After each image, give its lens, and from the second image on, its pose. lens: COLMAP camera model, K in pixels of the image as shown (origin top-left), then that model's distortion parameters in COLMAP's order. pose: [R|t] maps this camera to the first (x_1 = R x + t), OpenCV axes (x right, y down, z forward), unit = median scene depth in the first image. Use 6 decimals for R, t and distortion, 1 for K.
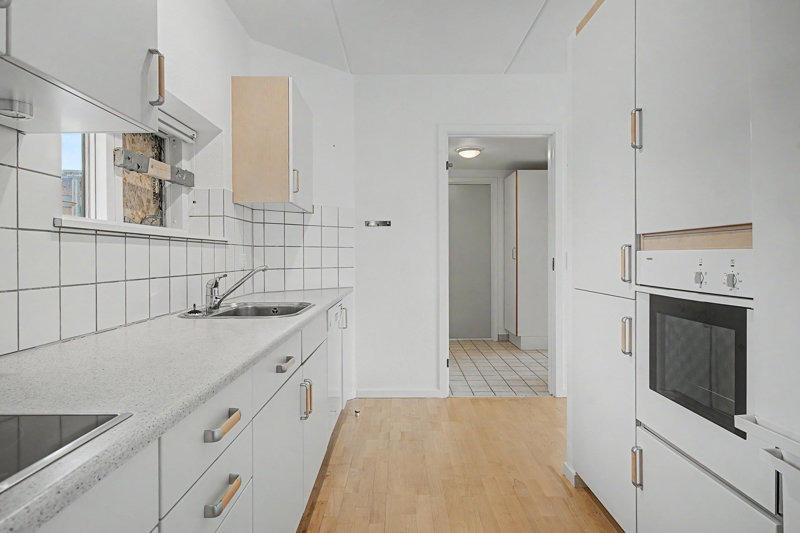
lens RADIAL K [[462.3, 0, 400.4], [0, 462.3, 262.3], [0, 0, 1]] dist [0.001622, 0.000189]
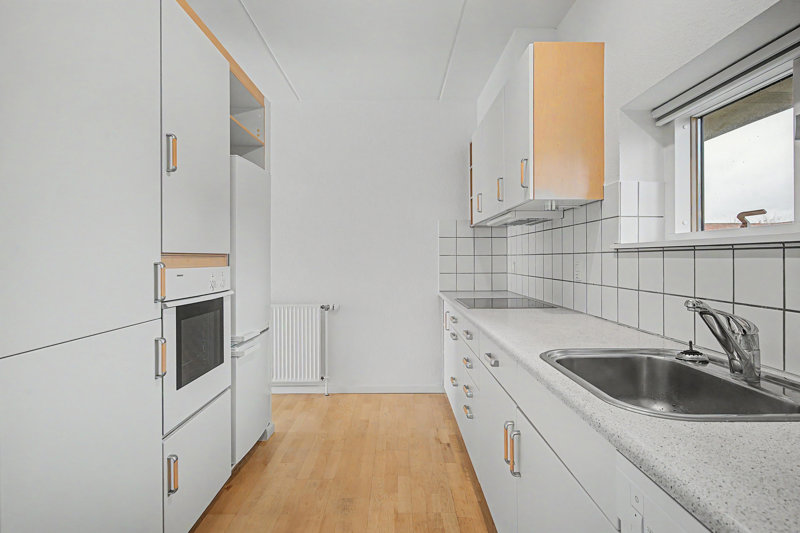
lens RADIAL K [[429.2, 0, 400.3], [0, 429.2, 262.4], [0, 0, 1]] dist [-0.007888, -0.000203]
pose [[-0.999914, 0.006353, -0.011516, 0.006819], [0.006142, 0.999815, 0.018229, -0.052136], [0.011630, 0.018157, -0.999768, 1.952755]]
